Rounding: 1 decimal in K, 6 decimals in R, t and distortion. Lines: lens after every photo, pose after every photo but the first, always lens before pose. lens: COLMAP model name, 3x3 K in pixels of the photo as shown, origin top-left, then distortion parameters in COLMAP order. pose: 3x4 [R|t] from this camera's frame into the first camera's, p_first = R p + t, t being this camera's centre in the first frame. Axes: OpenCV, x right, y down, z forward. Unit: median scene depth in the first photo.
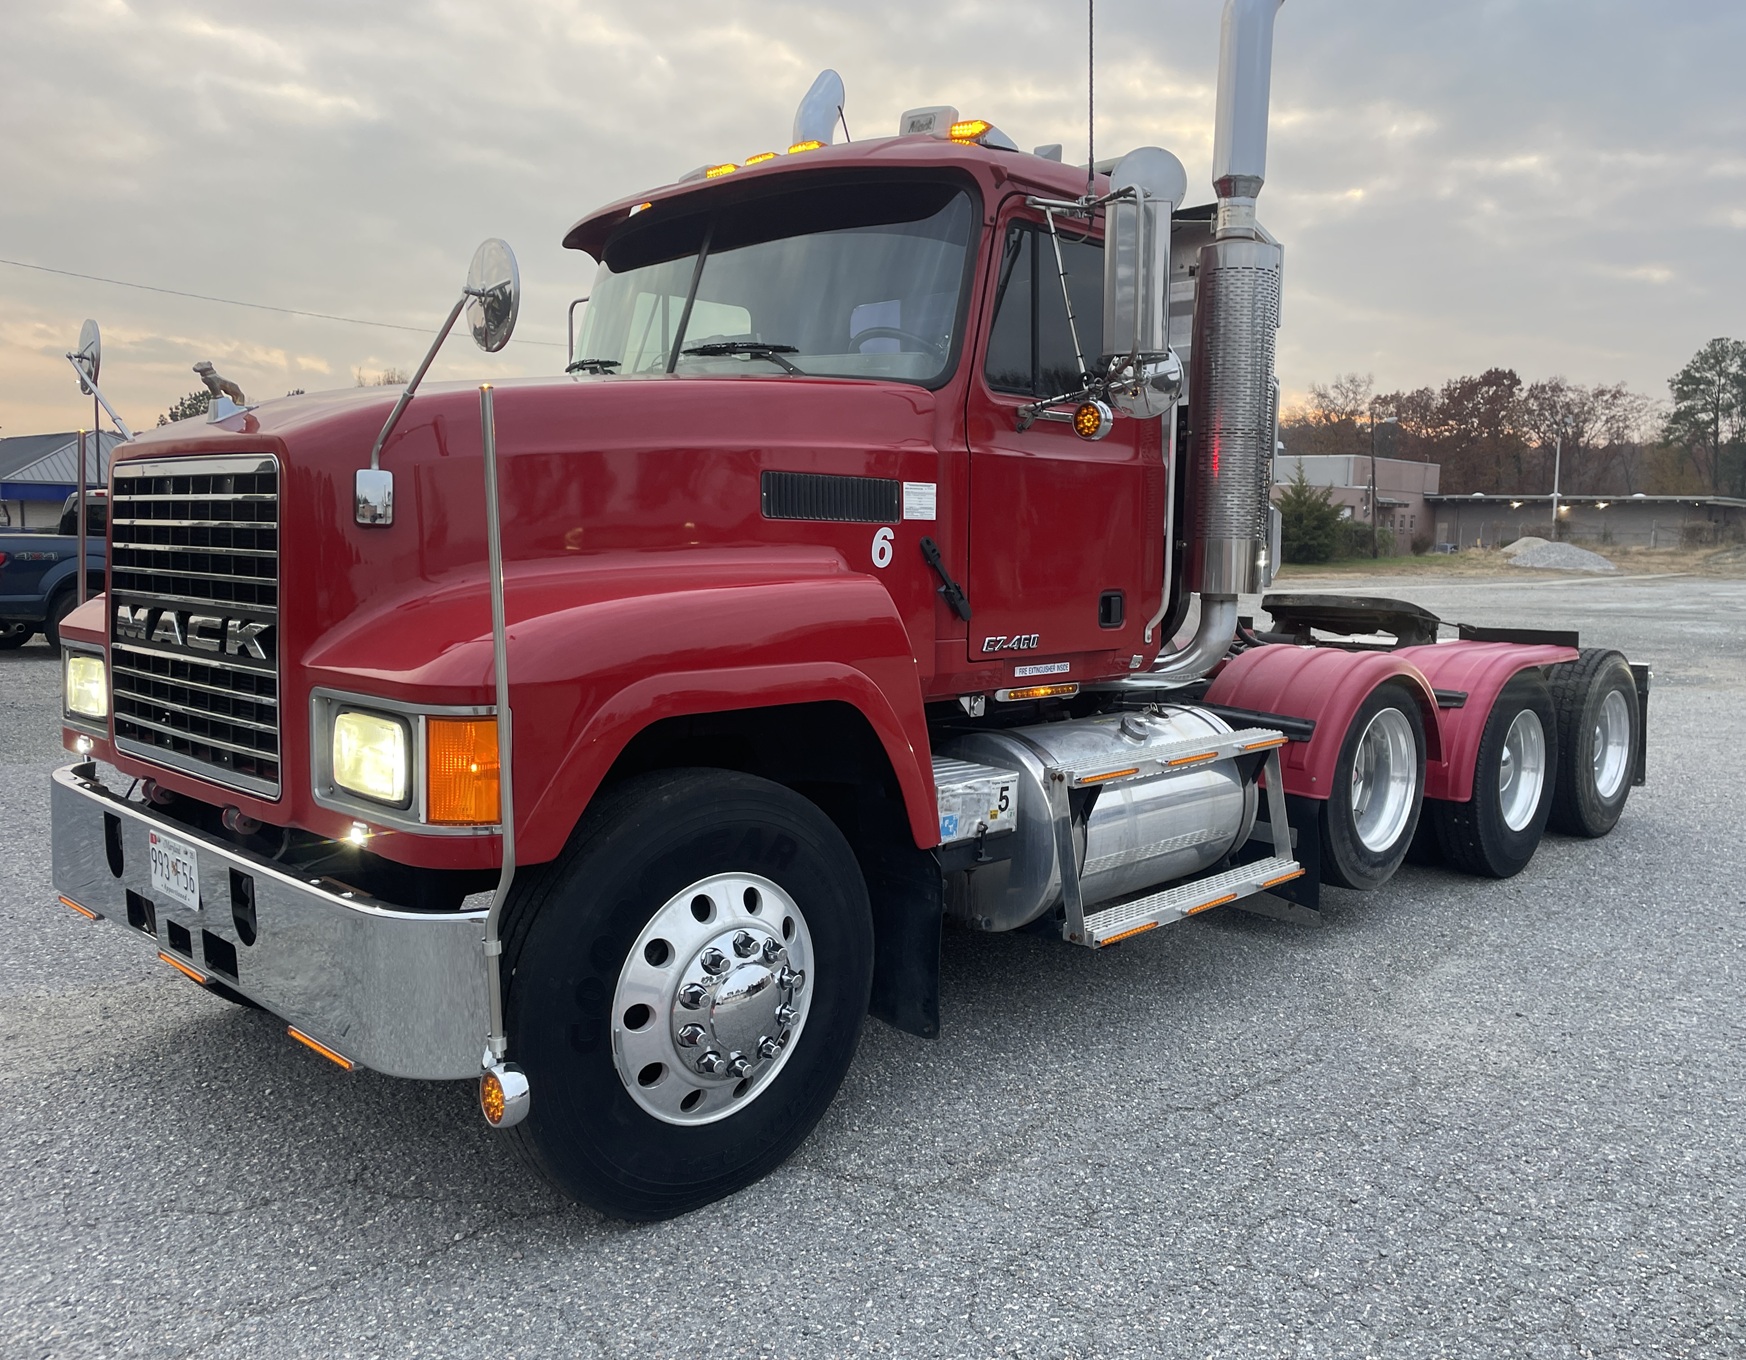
lens RADIAL K [[1381.8, 0, 905.6], [0, 1381.8, 638.8], [0, 0, 1]] dist [0.022023, -0.014647]
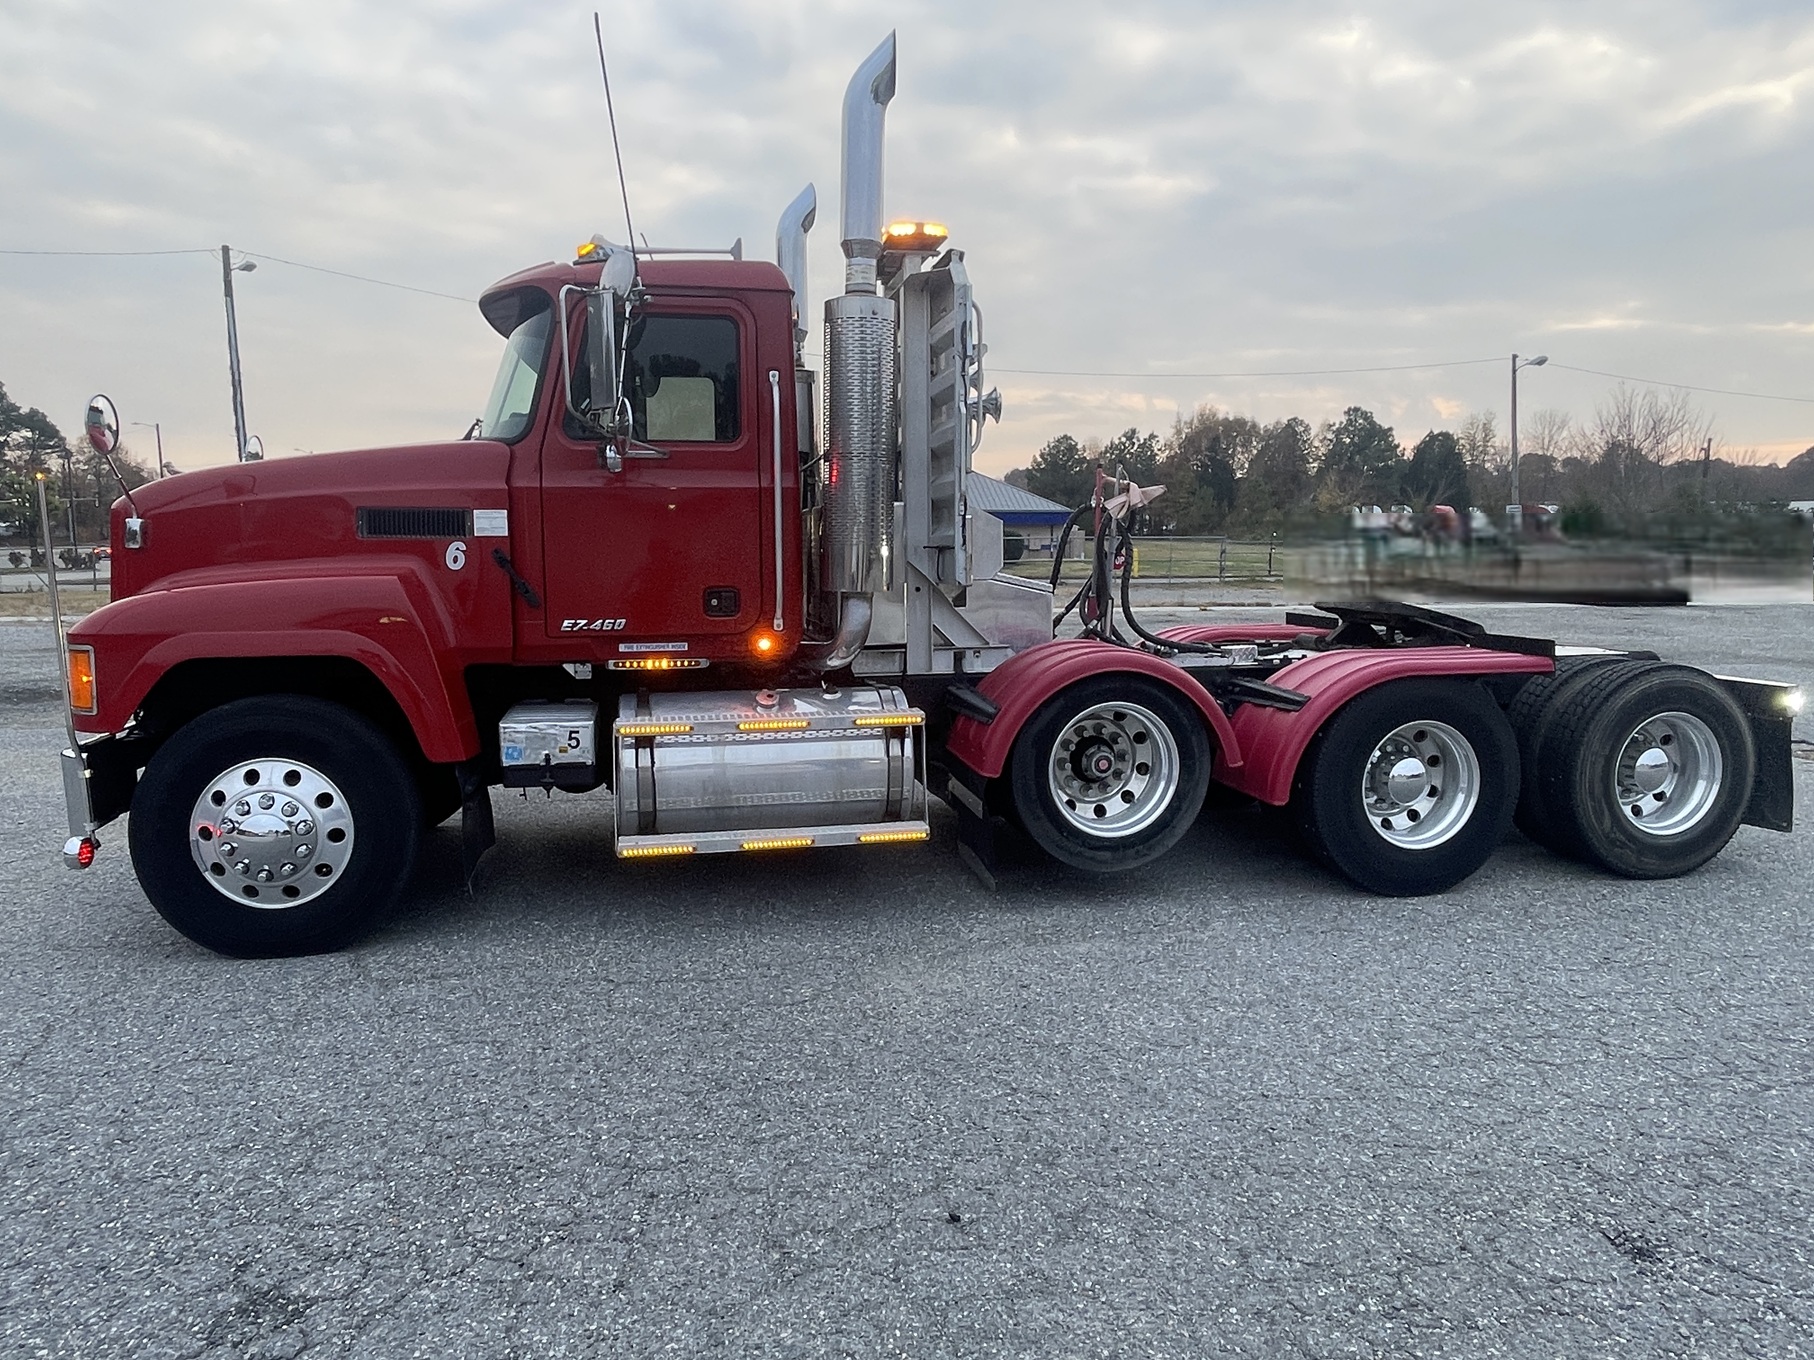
lens RADIAL K [[1213.0, 0, 896.4], [0, 1213.0, 674.8], [0, 0, 1]] dist [0.001413, -0.003788]
pose [[0.811034, 0.045918, -0.583194, 1.023495], [-0.026693, 0.998781, 0.041518, -0.006006], [0.584390, -0.018105, 0.811271, 0.216564]]
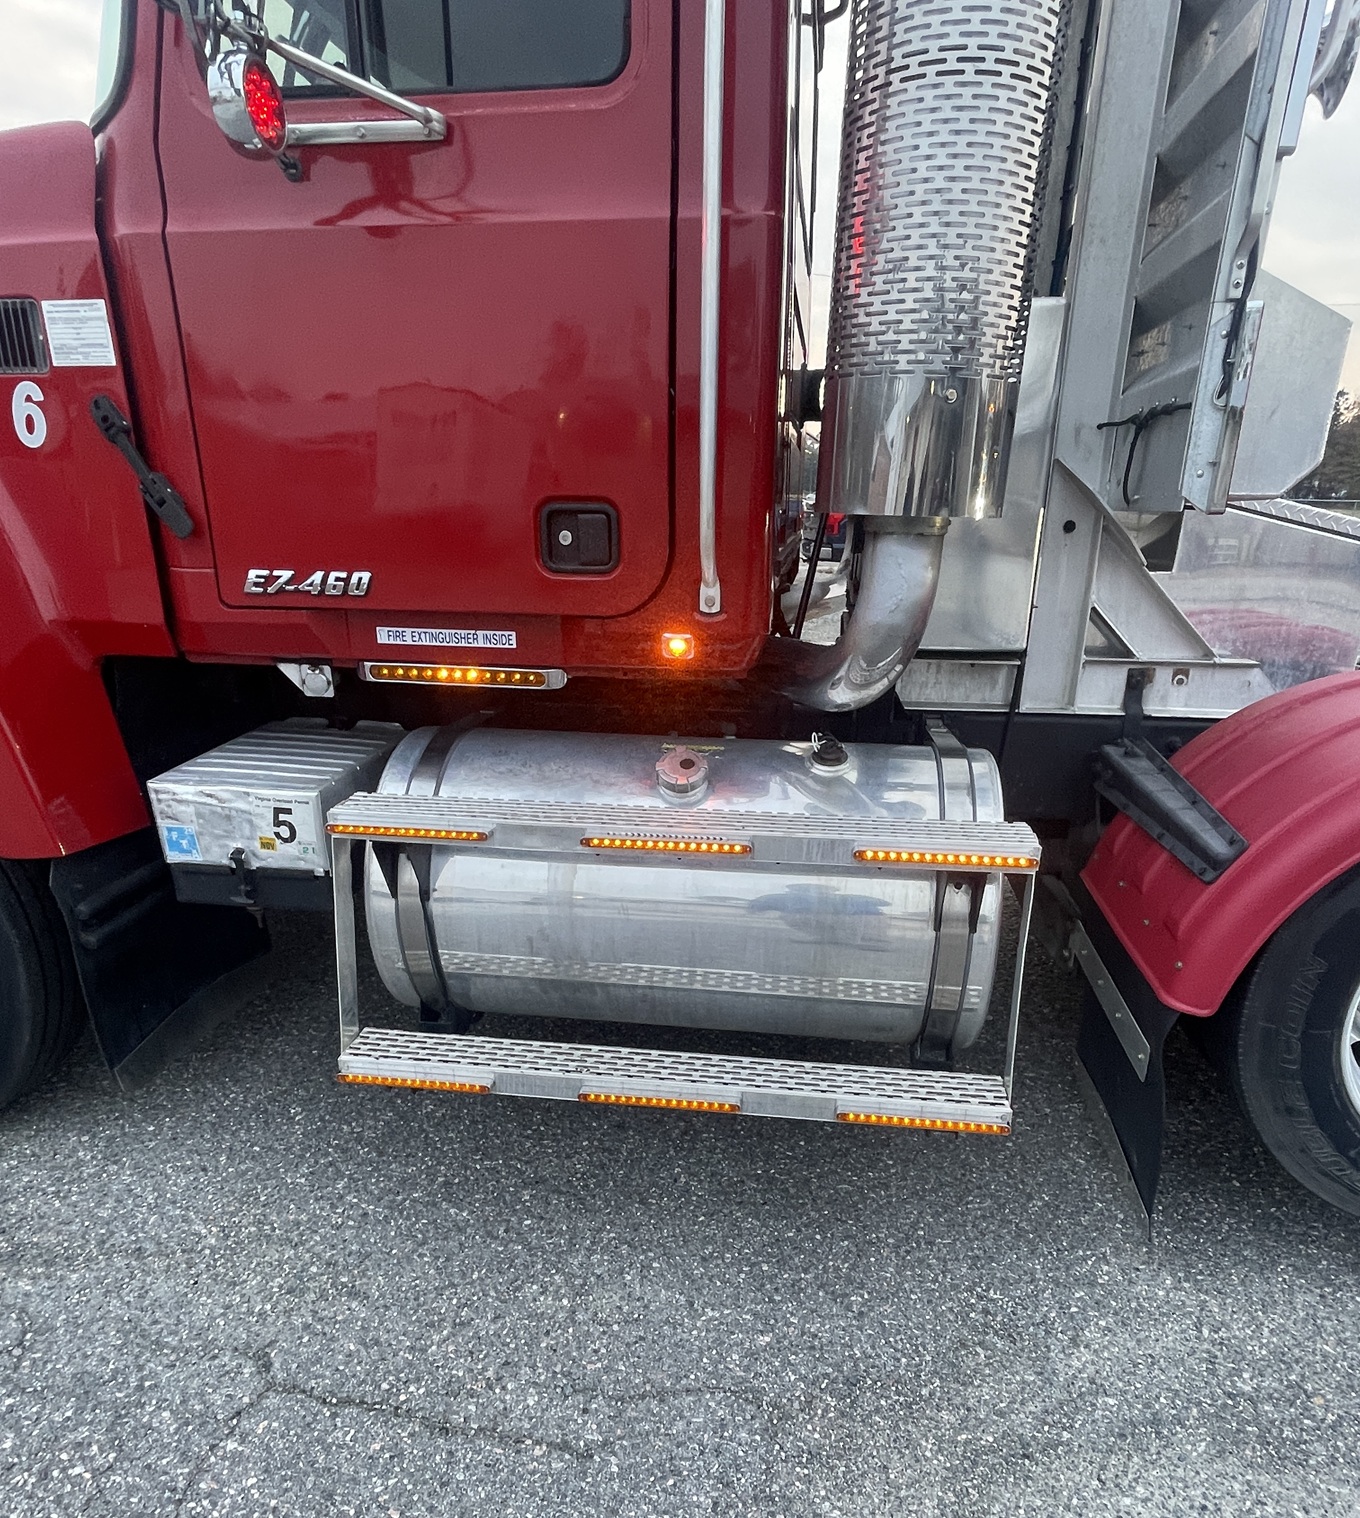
lens RADIAL K [[995.1, 0, 685.4], [0, 995.1, 908.8], [0, 0, 1]] dist [-0.000720, -0.005428]
pose [[0.581527, 0.303831, -0.754661, 0.561393], [-0.061797, 0.941458, 0.331417, -0.018004], [0.811176, -0.146092, 0.566260, 0.878239]]
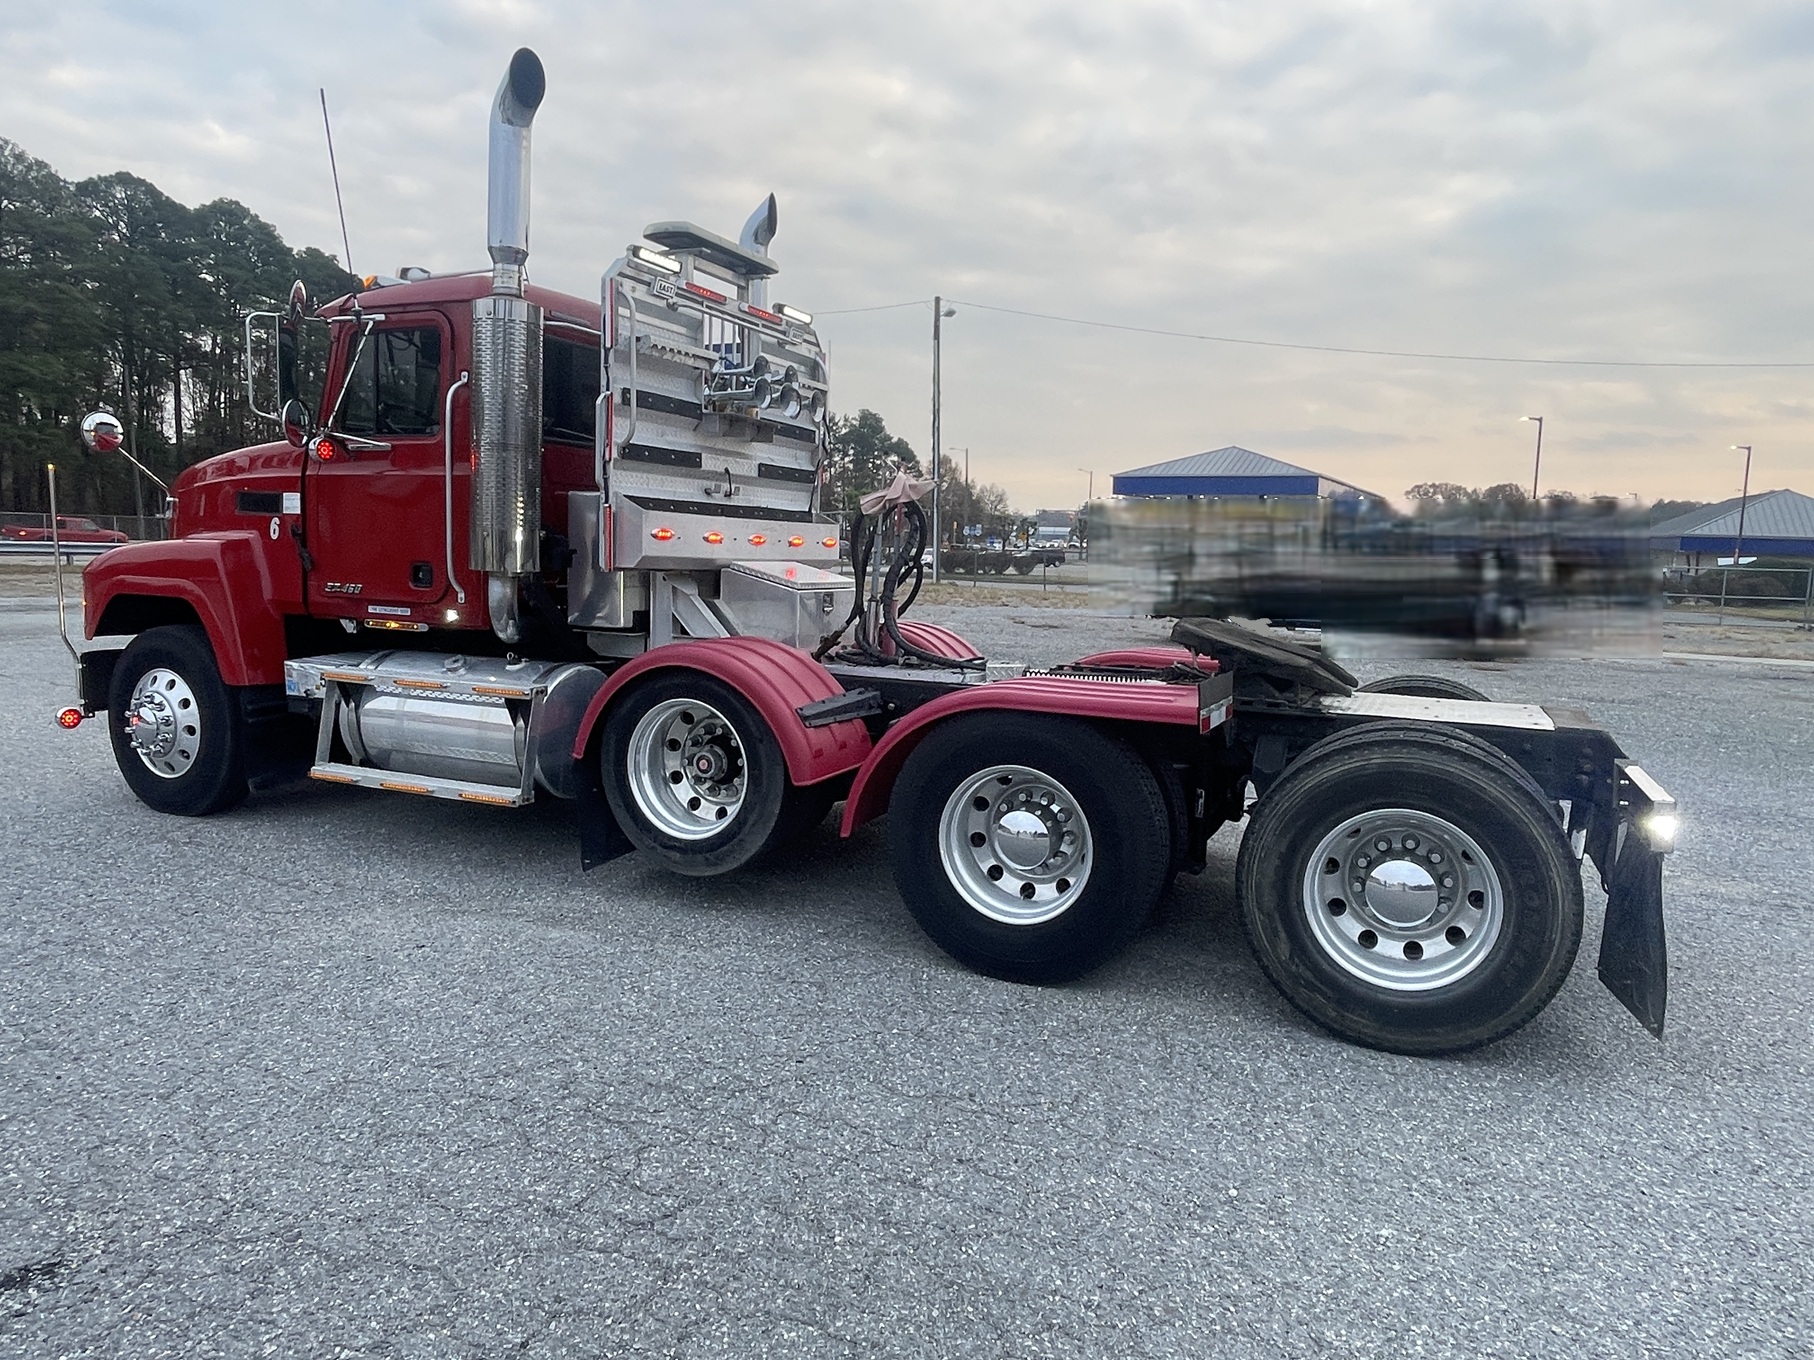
lens RADIAL K [[1167.0, 0, 913.1], [0, 1167.0, 672.2], [0, 0, 1]] dist [-0.008995, -0.004730]
pose [[0.342081, 0.098304, -0.934514, 1.639986], [-0.097510, 0.992857, 0.068747, -0.060476], [0.934598, 0.067608, 0.349223, 1.175006]]
